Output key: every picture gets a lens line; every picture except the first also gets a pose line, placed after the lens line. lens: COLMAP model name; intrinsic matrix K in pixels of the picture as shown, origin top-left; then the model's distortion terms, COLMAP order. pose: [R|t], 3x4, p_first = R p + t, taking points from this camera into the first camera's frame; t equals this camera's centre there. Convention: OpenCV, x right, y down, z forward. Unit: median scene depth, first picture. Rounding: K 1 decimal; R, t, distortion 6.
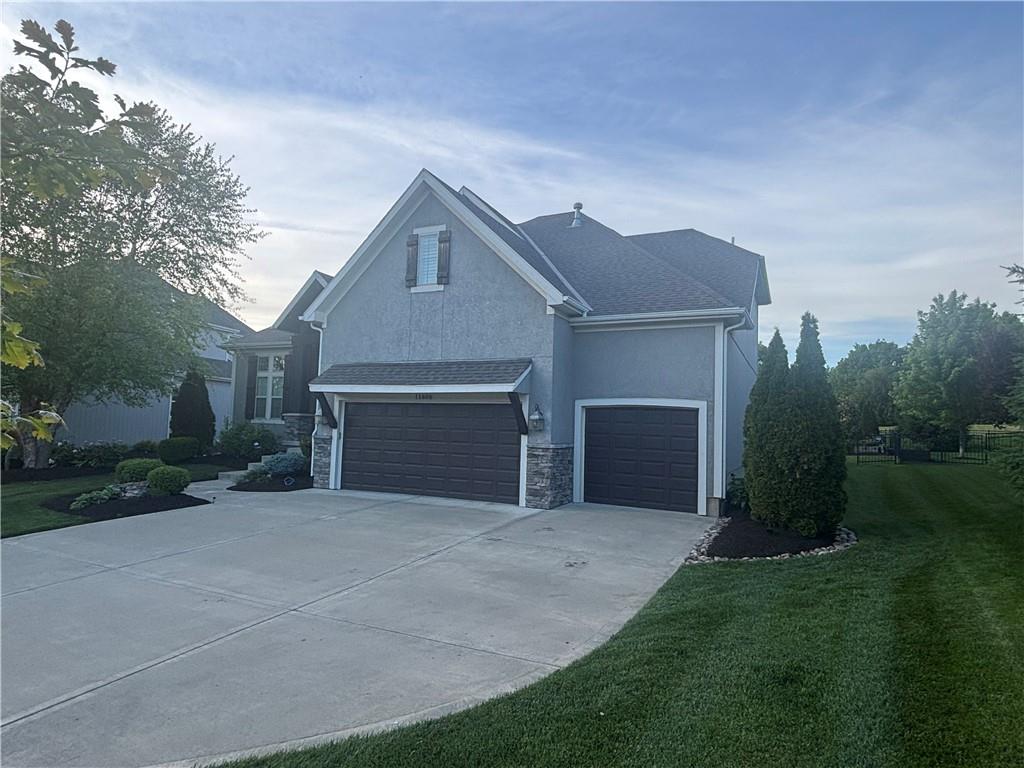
lens RADIAL K [[572.6, 0, 515.8], [0, 572.6, 383.8], [0, 0, 1]] dist [-0.000198, -0.001670]
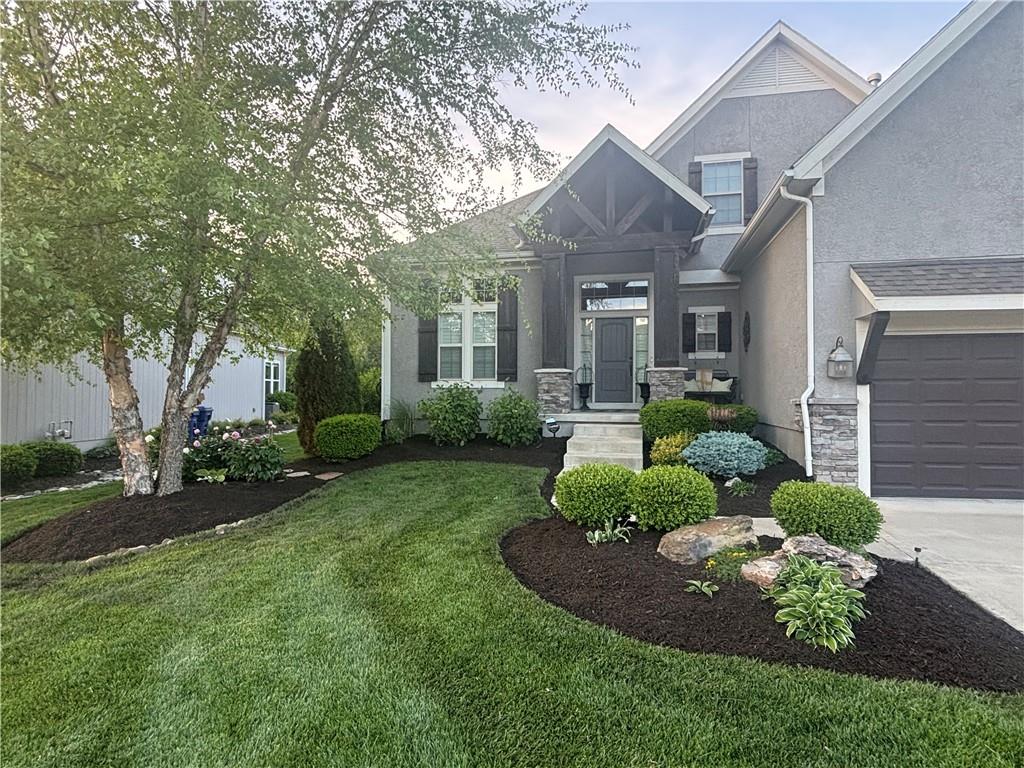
lens RADIAL K [[572.6, 0, 515.8], [0, 572.6, 383.8], [0, 0, 1]] dist [-0.000198, -0.001670]
pose [[0.975497, -0.025321, 0.218549, -0.783986], [0.012454, 0.998117, 0.060055, 0.043348], [-0.219658, -0.055862, 0.973976, 0.583636]]
